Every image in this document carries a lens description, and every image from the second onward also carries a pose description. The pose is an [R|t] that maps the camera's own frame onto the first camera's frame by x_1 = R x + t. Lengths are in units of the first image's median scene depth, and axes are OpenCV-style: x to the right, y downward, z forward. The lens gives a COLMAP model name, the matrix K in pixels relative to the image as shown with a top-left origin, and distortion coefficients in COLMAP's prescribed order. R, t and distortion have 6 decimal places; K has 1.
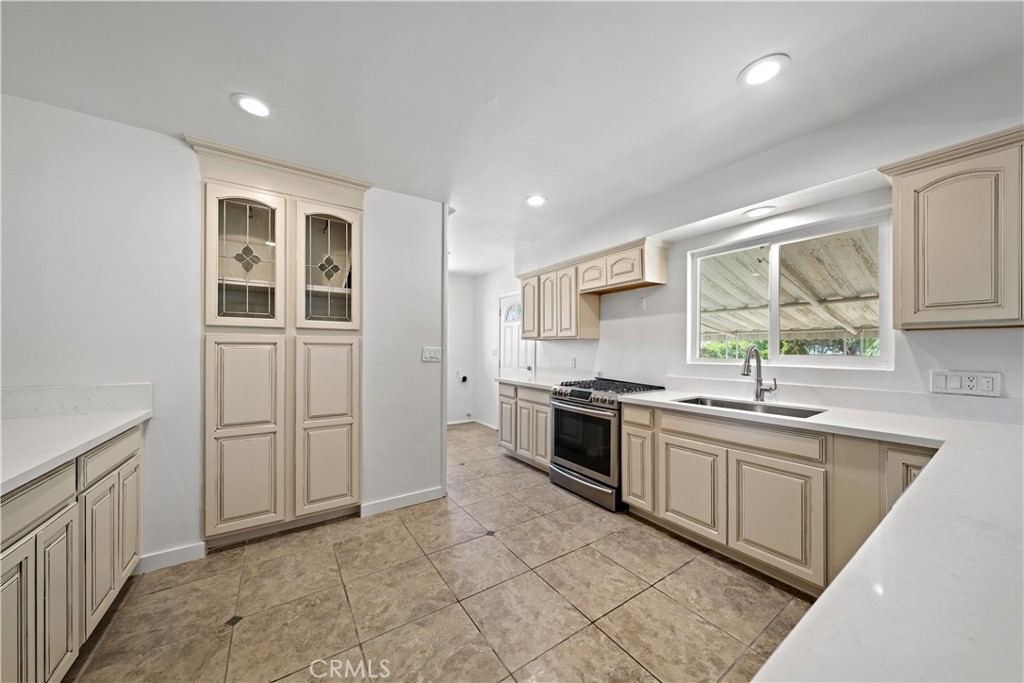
lens RADIAL K [[341.0, 0, 507.2], [0, 341.0, 349.7], [0, 0, 1]] dist [-0.001318, -0.000041]
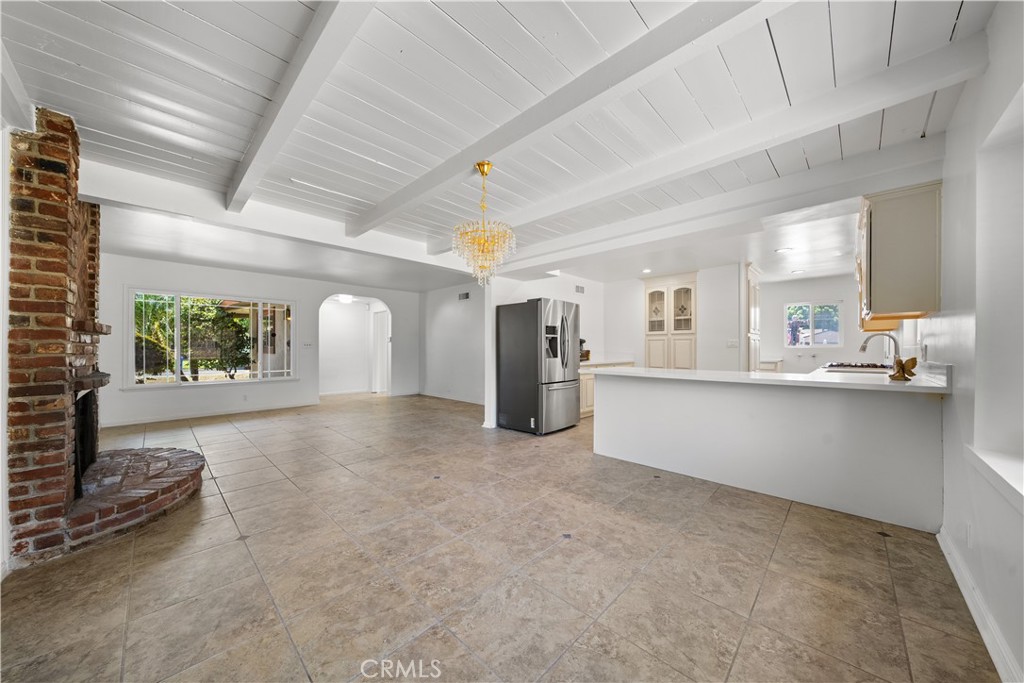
lens RADIAL K [[351.5, 0, 509.4], [0, 351.5, 347.5], [0, 0, 1]] dist [-0.003147, 0.000000]
pose [[0.204587, -0.007497, -0.978820, 1.754443], [-0.000353, 0.999970, -0.007733, 0.062313], [0.978848, 0.001928, 0.204578, -0.776959]]
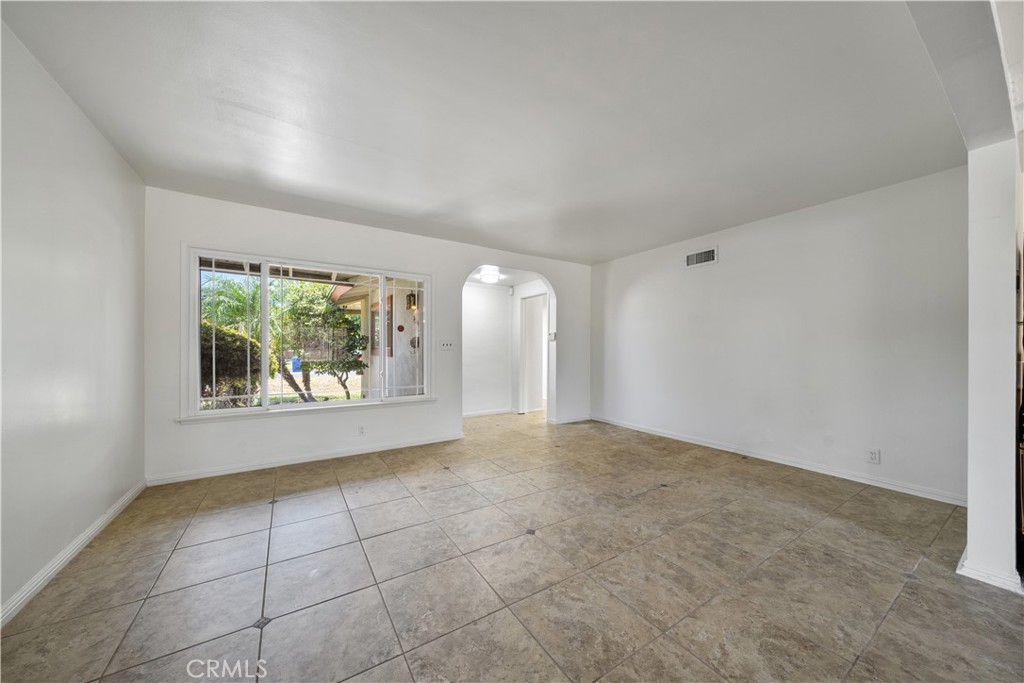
lens RADIAL K [[352.7, 0, 509.3], [0, 352.7, 350.6], [0, 0, 1]] dist [-0.001169, -0.000084]
pose [[-0.024949, -0.000893, -0.999688, 0.398186], [-0.002155, 0.999997, -0.000840, 0.050800], [0.999686, 0.002133, -0.024951, -1.448168]]
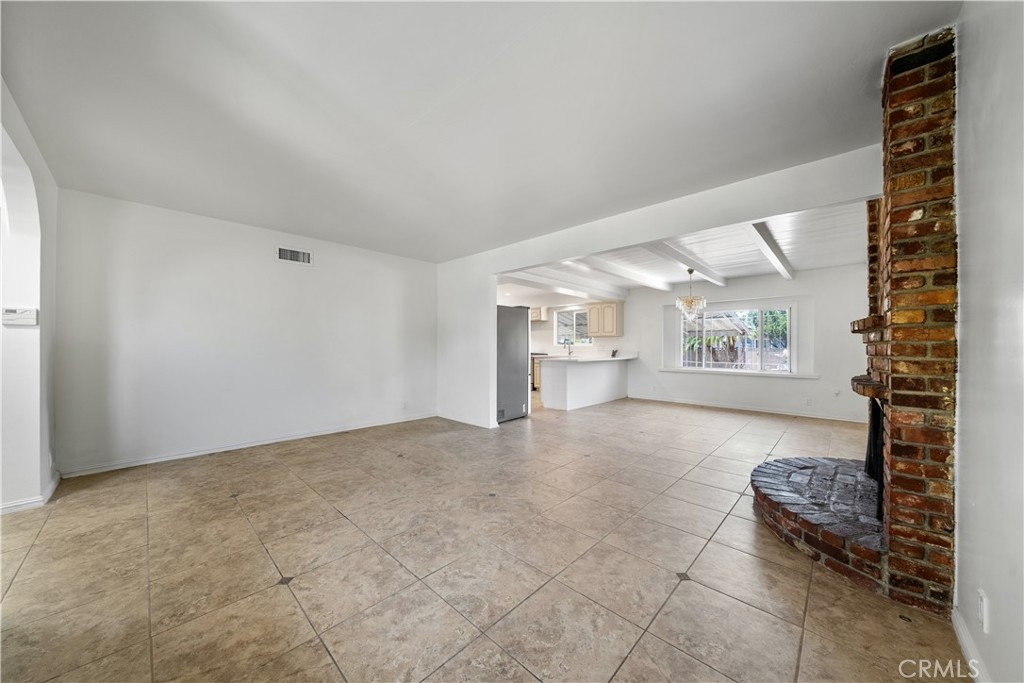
lens RADIAL K [[351.5, 0, 509.4], [0, 351.5, 347.5], [0, 0, 1]] dist [-0.003147, 0.000000]
pose [[0.975886, -0.004436, 0.218234, -0.710585], [0.003701, 0.999986, 0.003776, 0.046034], [-0.218248, -0.002877, 0.975889, -2.520333]]
